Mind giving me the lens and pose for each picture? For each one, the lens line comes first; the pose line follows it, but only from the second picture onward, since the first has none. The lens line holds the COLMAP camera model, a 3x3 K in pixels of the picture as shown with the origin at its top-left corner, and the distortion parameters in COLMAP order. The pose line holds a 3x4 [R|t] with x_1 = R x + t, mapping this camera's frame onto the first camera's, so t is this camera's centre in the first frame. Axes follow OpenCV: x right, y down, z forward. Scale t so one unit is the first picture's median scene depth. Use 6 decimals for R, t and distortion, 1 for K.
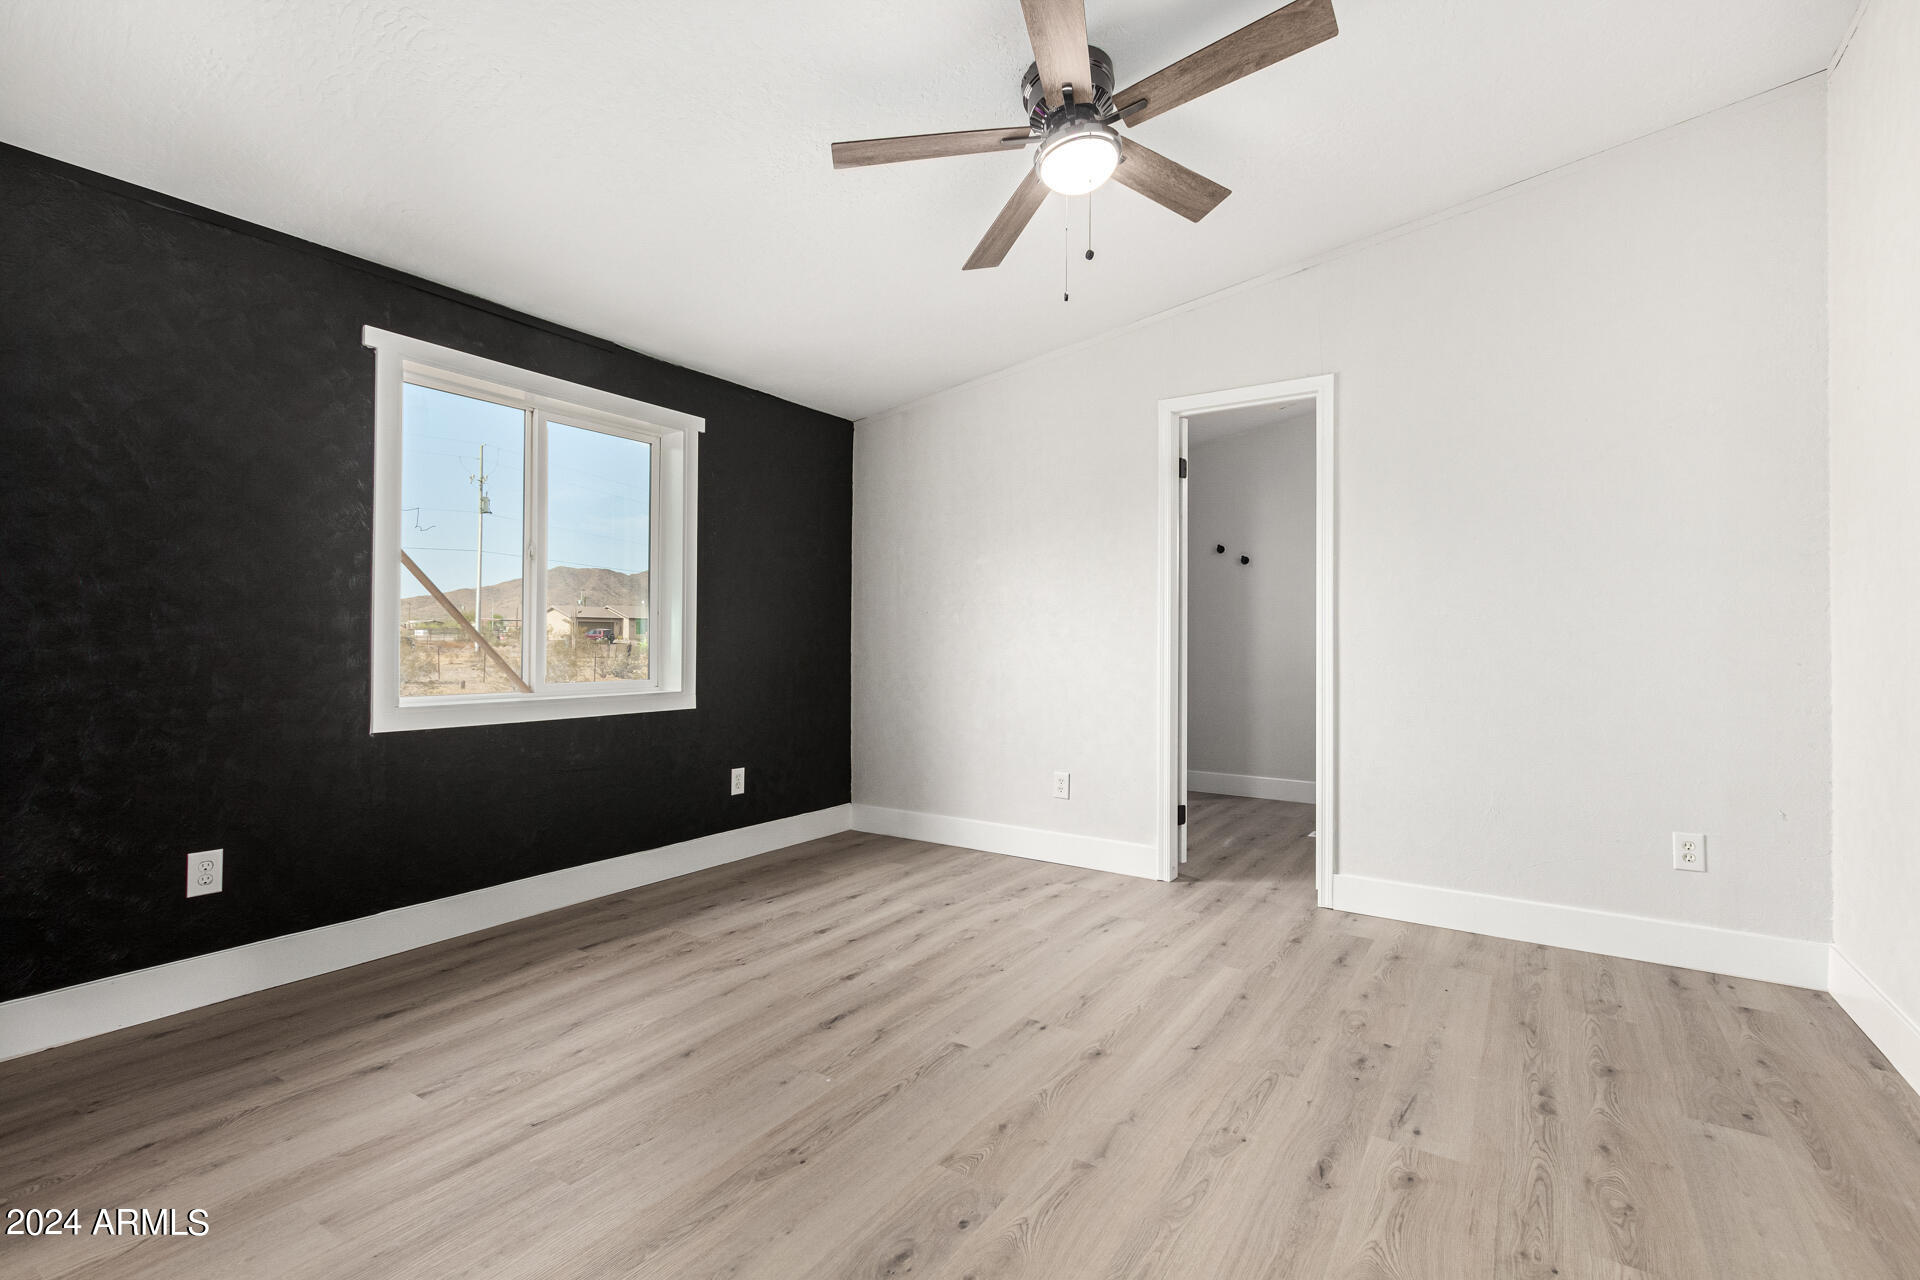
lens RADIAL K [[898.5, 0, 960.9], [0, 898.5, 631.2], [0, 0, 1]] dist [0.005094, -0.000200]
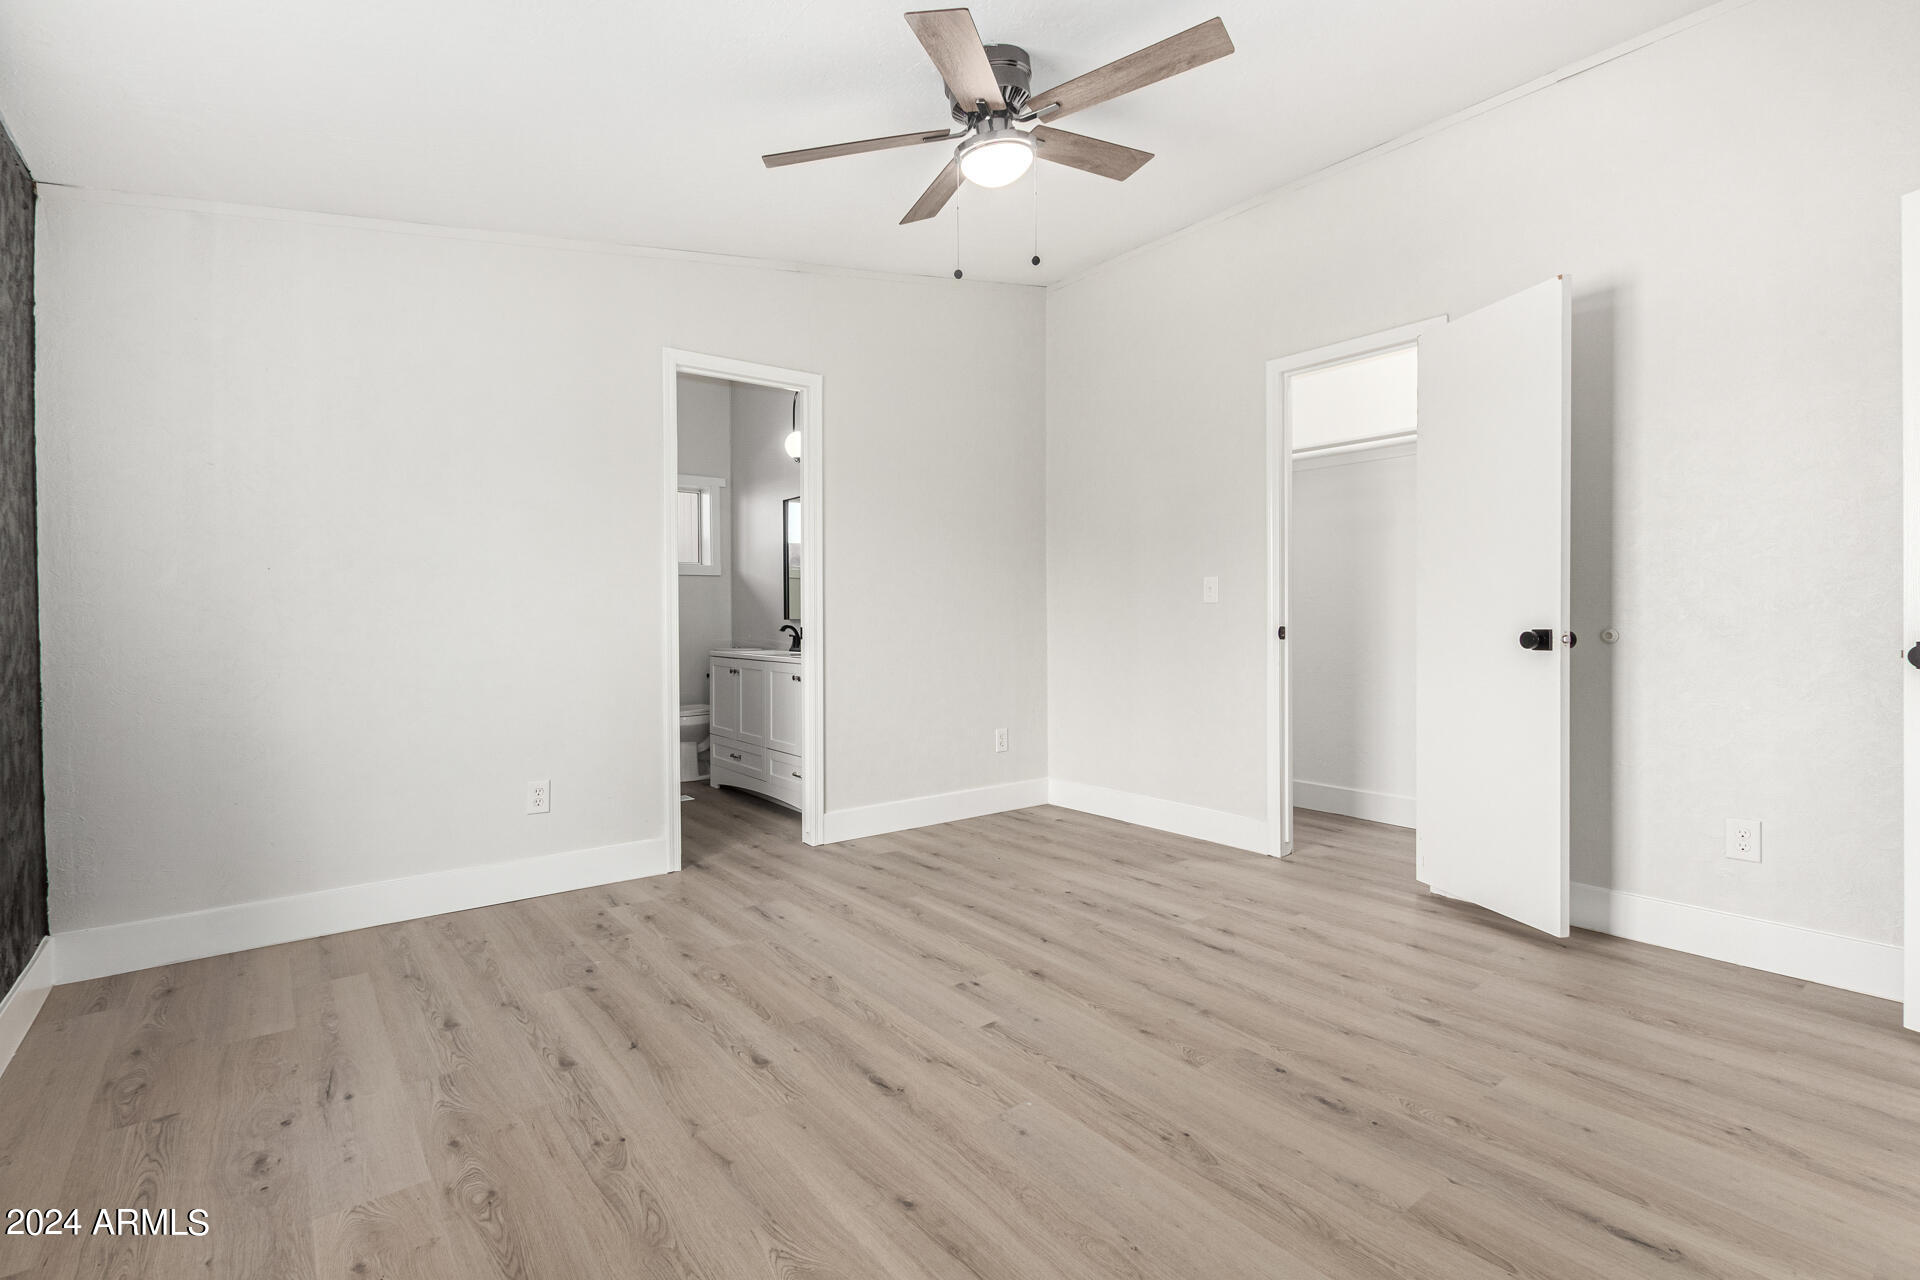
lens RADIAL K [[862.3, 0, 965.0], [0, 862.3, 633.7], [0, 0, 1]] dist [0.003978, 0.000215]
pose [[0.311211, -0.026770, 0.949964, -0.799588], [-0.006043, 0.999527, 0.030147, -0.001239], [-0.950322, -0.015122, 0.310902, 0.648680]]
